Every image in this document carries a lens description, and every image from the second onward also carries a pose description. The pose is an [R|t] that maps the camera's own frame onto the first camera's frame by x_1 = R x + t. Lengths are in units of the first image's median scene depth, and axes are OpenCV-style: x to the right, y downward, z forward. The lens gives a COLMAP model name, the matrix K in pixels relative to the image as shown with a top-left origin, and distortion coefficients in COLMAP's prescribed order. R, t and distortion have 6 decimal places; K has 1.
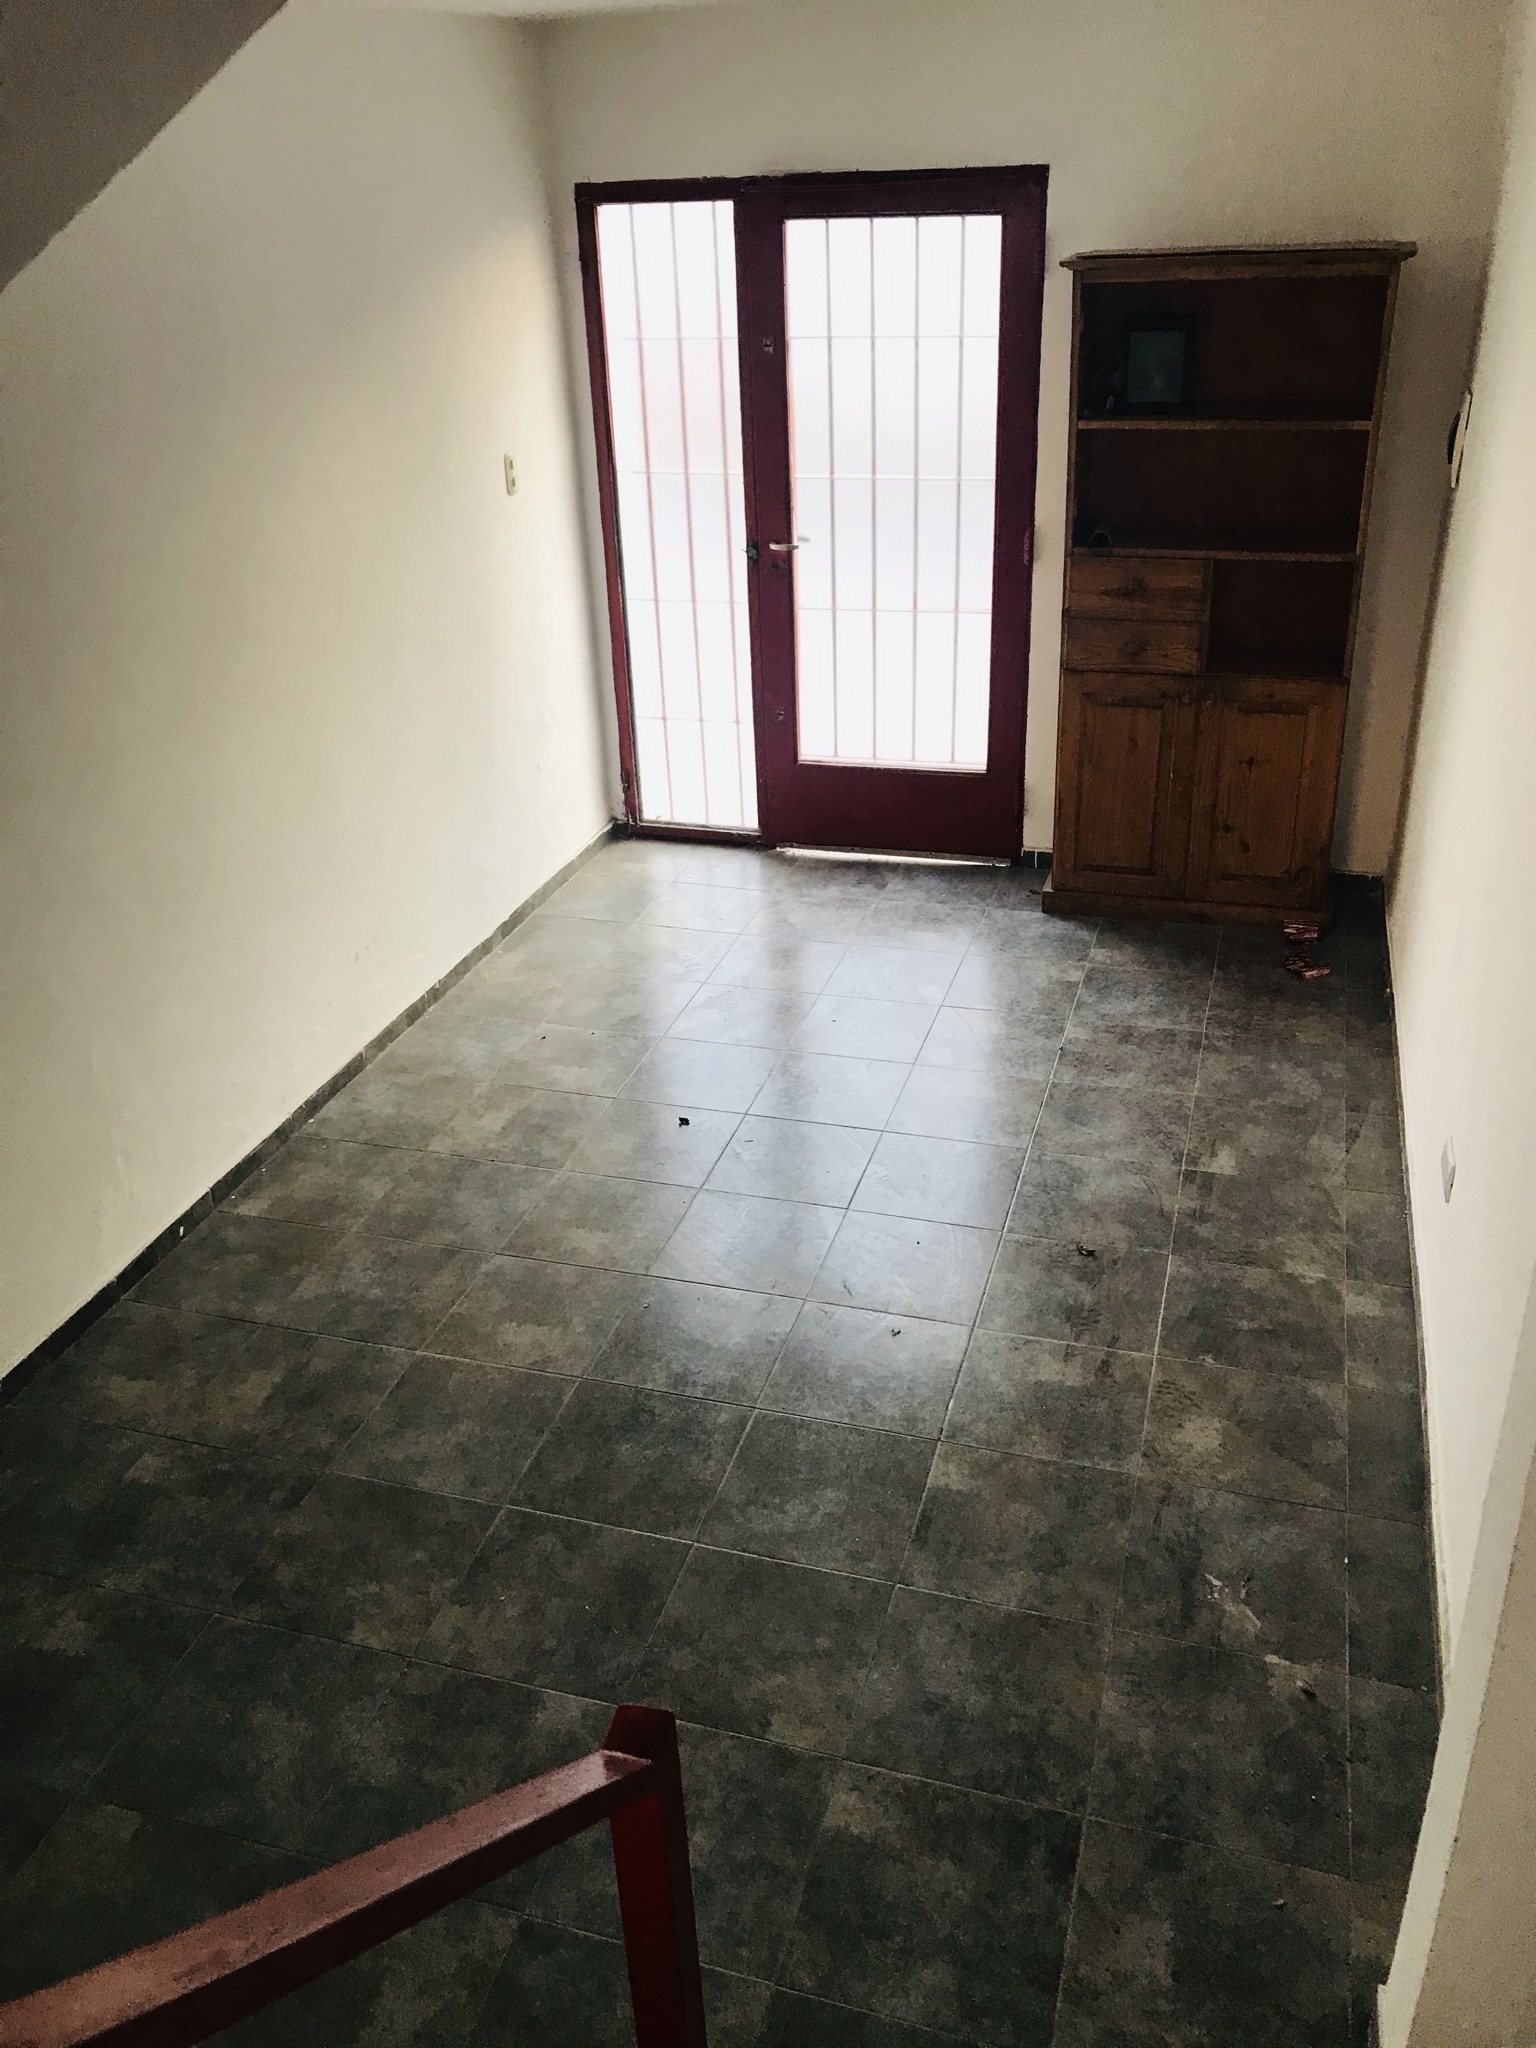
lens RADIAL K [[1631.8, 0, 767.1], [0, 1631.8, 1015.3], [0, 0, 1]] dist [0.051975, -0.101176]
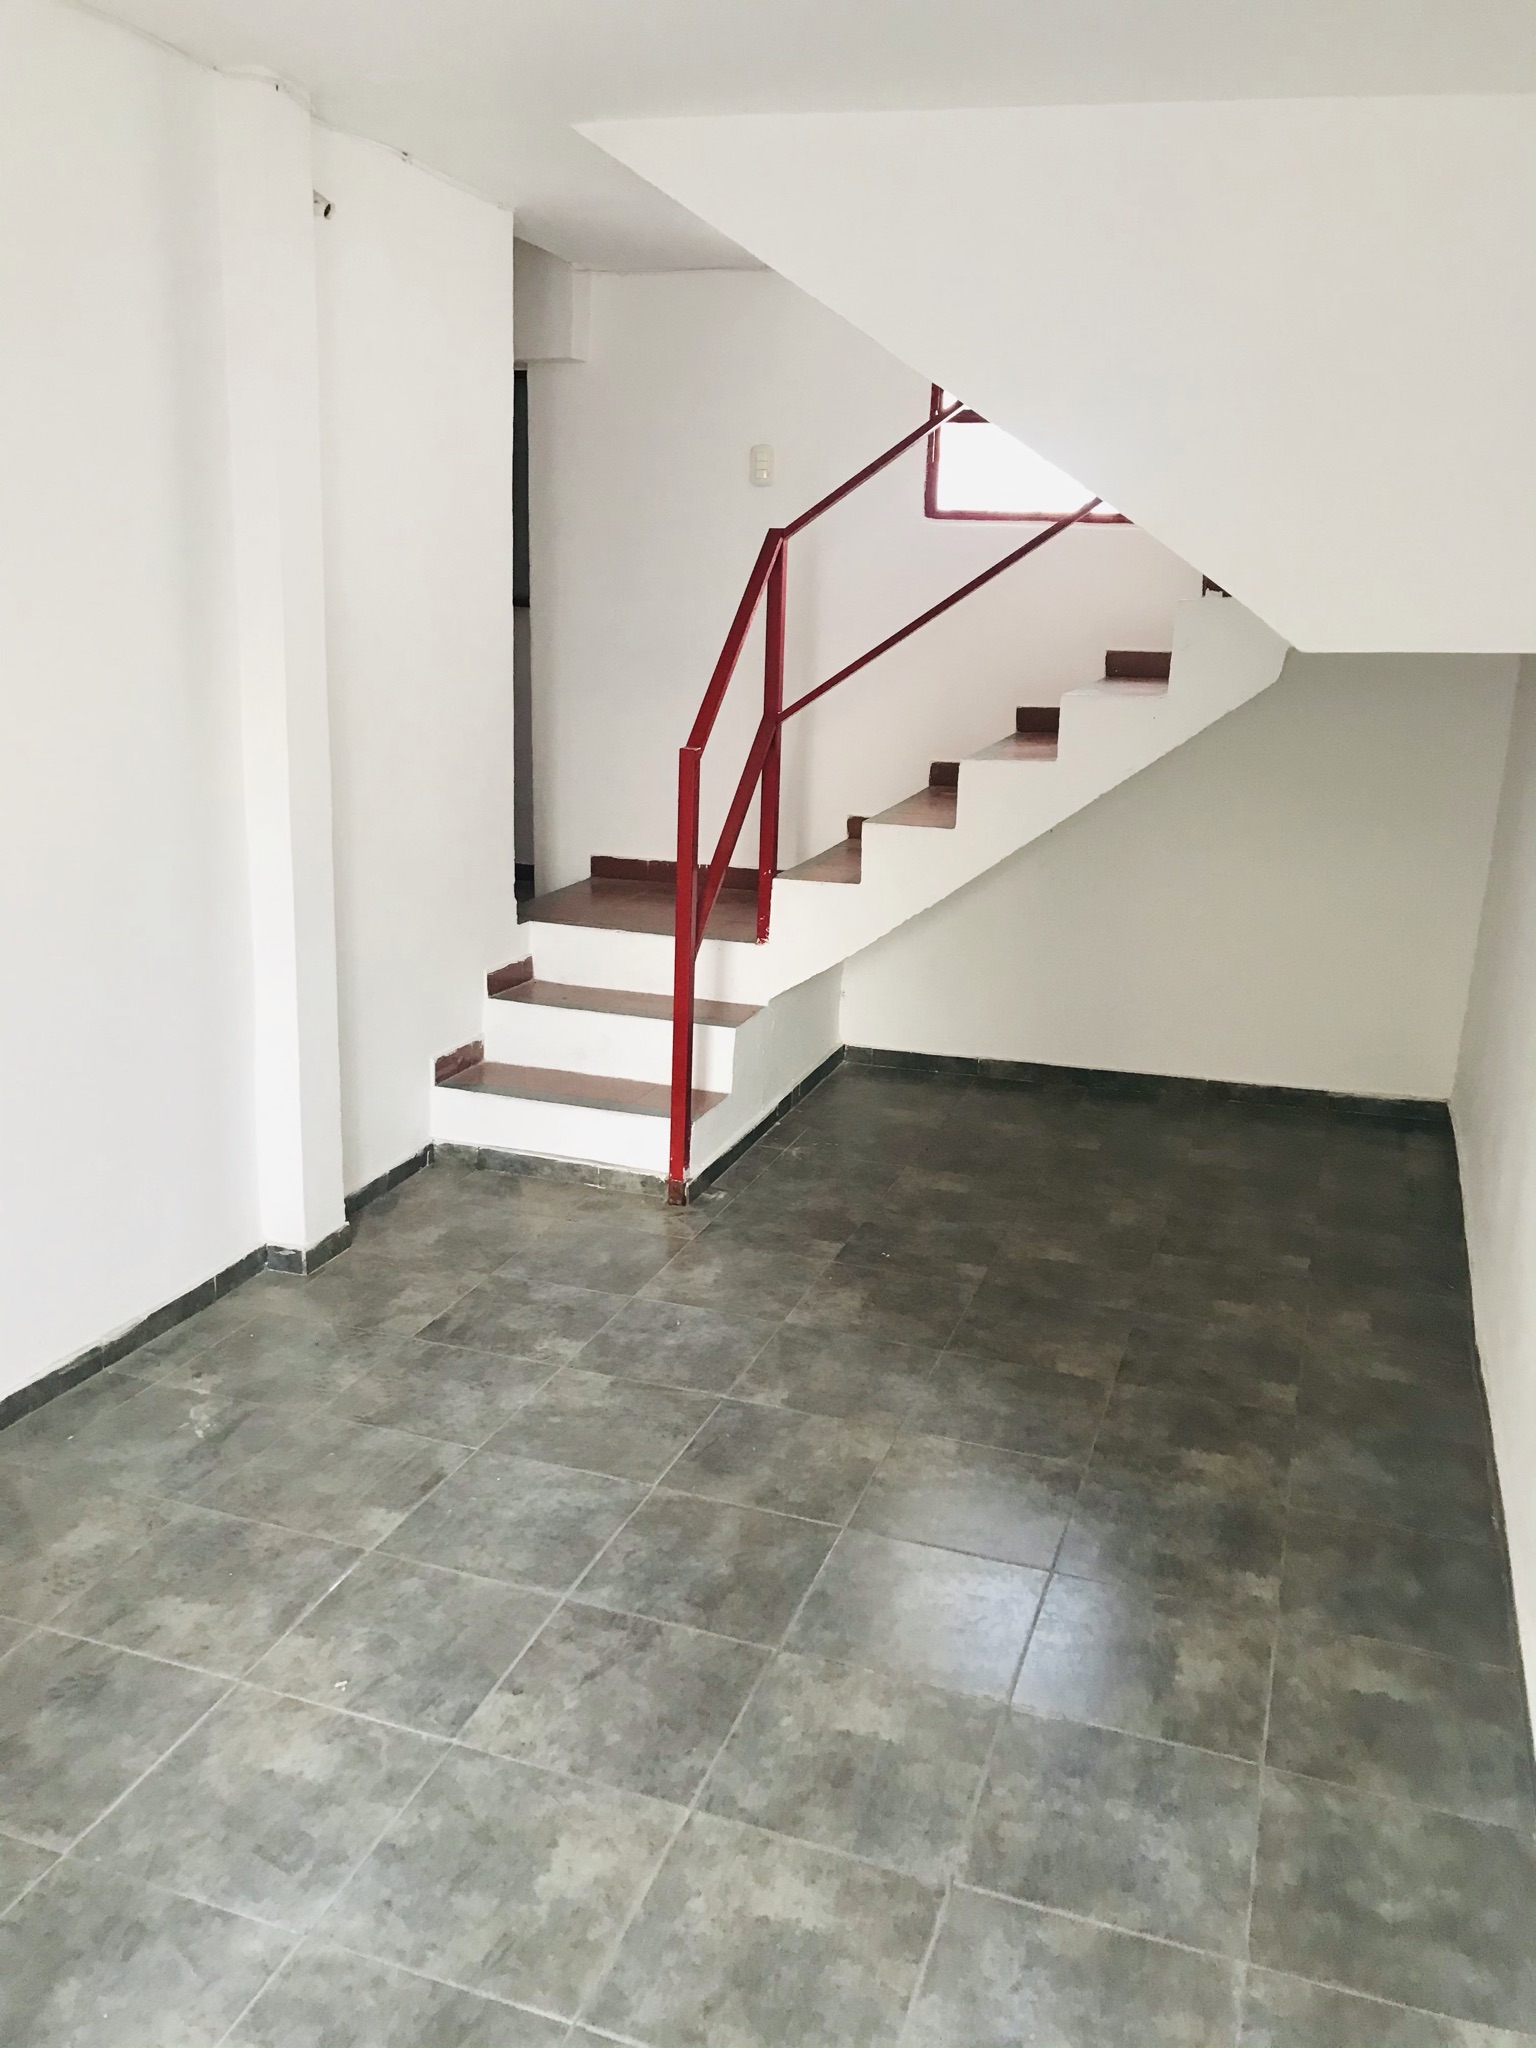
lens RADIAL K [[1631.8, 0, 767.1], [0, 1631.8, 1015.3], [0, 0, 1]] dist [0.051975, -0.101176]
pose [[-0.998979, -0.007544, 0.044552, -0.150506], [0.024530, 0.737500, 0.674902, -0.561604], [-0.037949, 0.675305, -0.736562, 1.469072]]
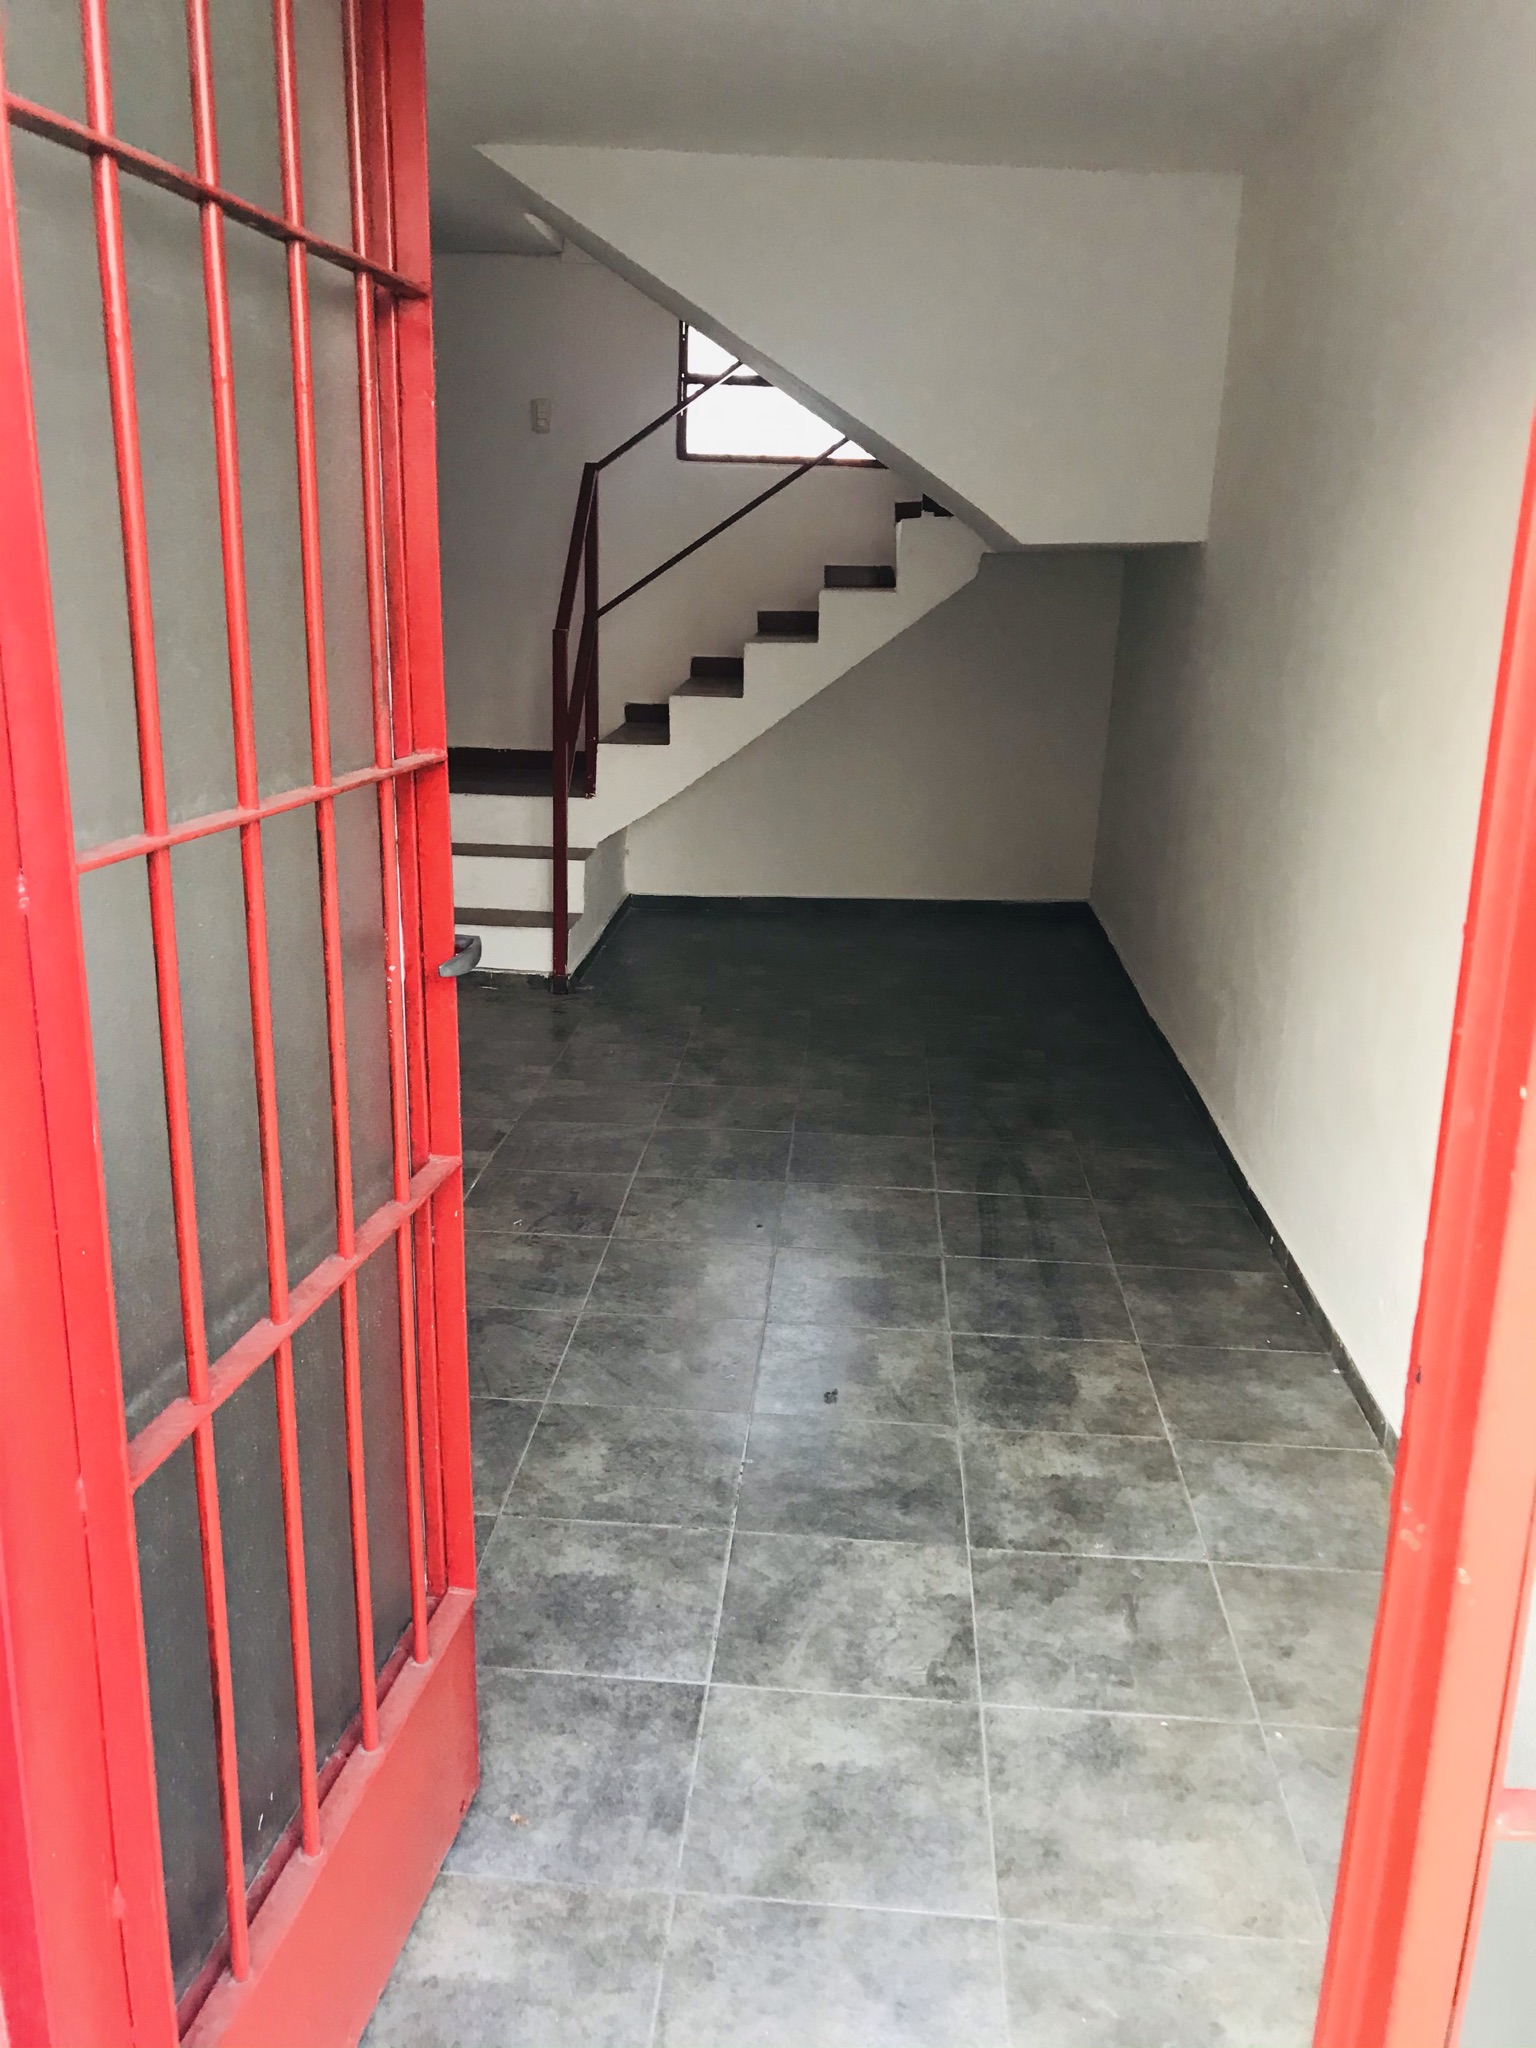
lens RADIAL K [[1631.8, 0, 767.1], [0, 1631.8, 1015.3], [0, 0, 1]] dist [0.051975, -0.101176]
pose [[-0.973807, 0.063027, -0.218467, 0.161131], [-0.104063, 0.730745, 0.674673, -0.713586], [0.202166, 0.679735, -0.705045, 1.875733]]
